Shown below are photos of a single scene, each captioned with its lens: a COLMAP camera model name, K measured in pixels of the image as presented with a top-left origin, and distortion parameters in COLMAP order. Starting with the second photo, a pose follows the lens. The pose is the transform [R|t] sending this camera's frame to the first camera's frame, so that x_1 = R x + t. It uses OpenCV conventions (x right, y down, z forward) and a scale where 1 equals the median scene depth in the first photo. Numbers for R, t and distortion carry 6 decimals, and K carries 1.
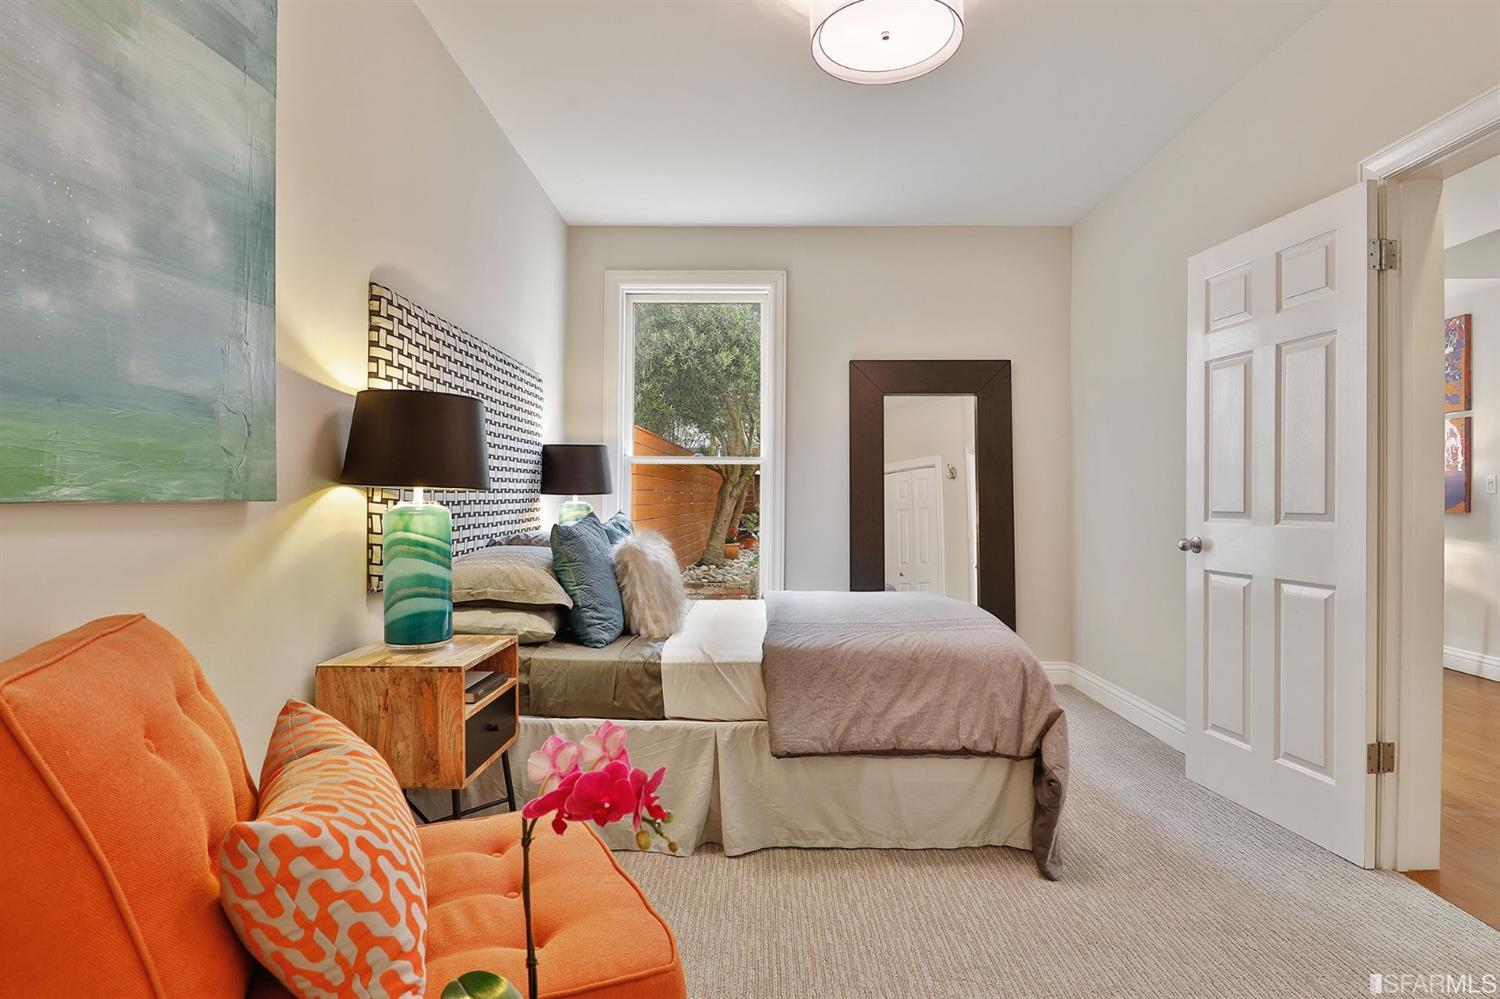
lens RADIAL K [[808.3, 0, 751.9], [0, 808.3, 500.2], [0, 0, 1]] dist [0.006549, -0.001429]
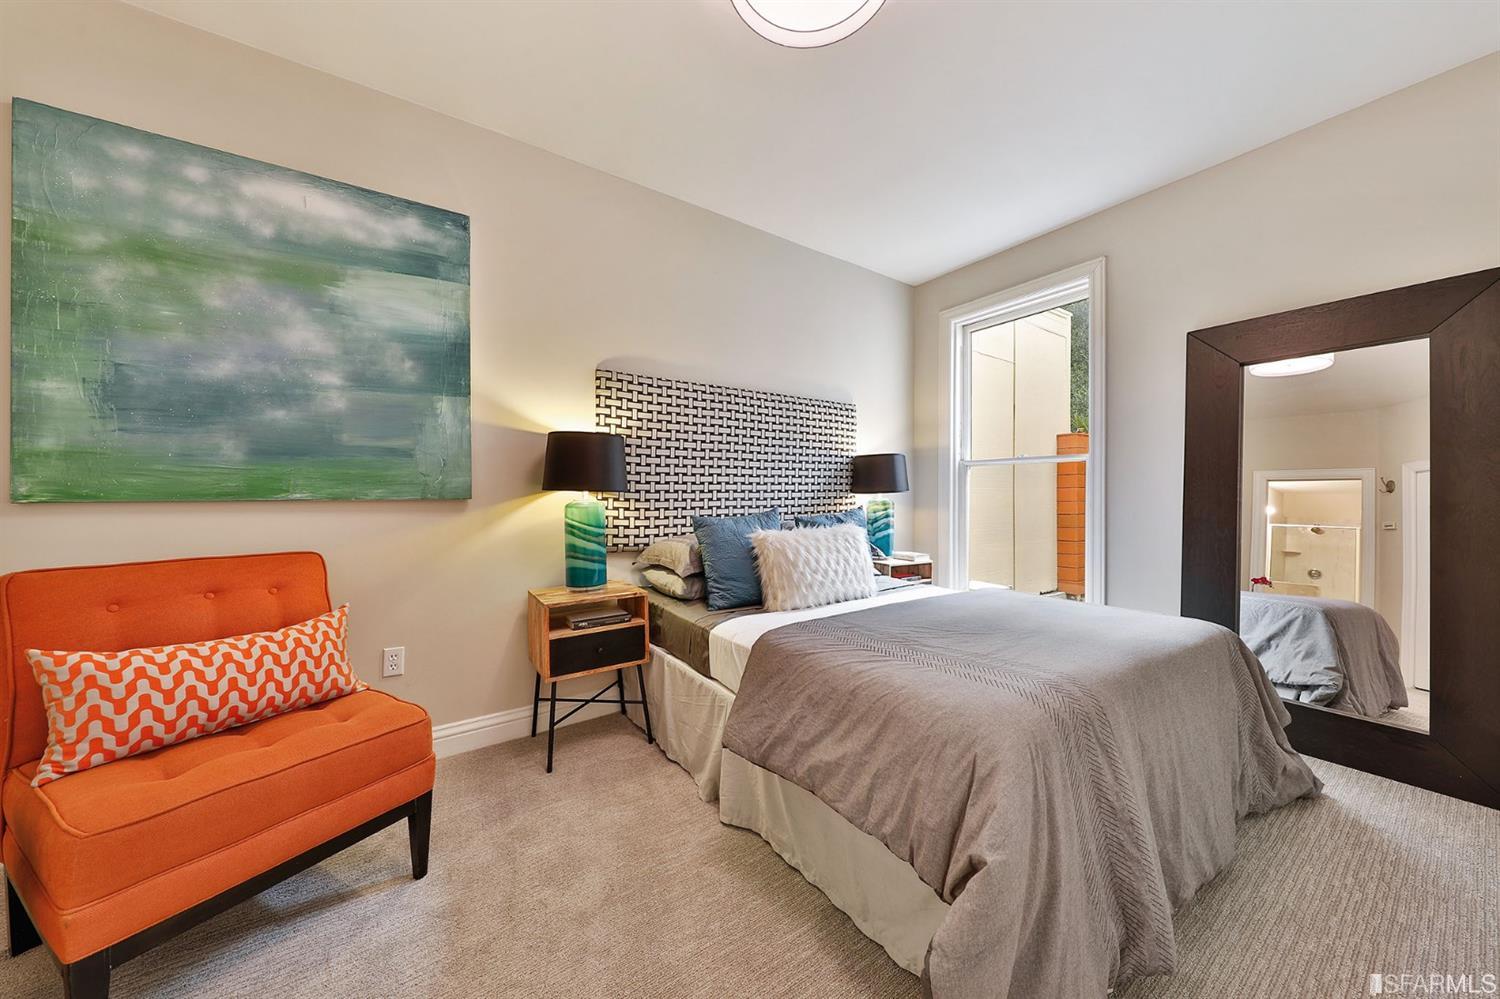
lens RADIAL K [[499.2, 0, 748.3], [0, 499.2, 500.2], [0, 0, 1]] dist [0.001900, 0.000097]
pose [[0.584674, 0.002764, -0.811264, 0.763975], [0.002397, 0.999984, 0.005135, -0.000839], [0.811265, -0.004946, 0.584658, 0.874378]]
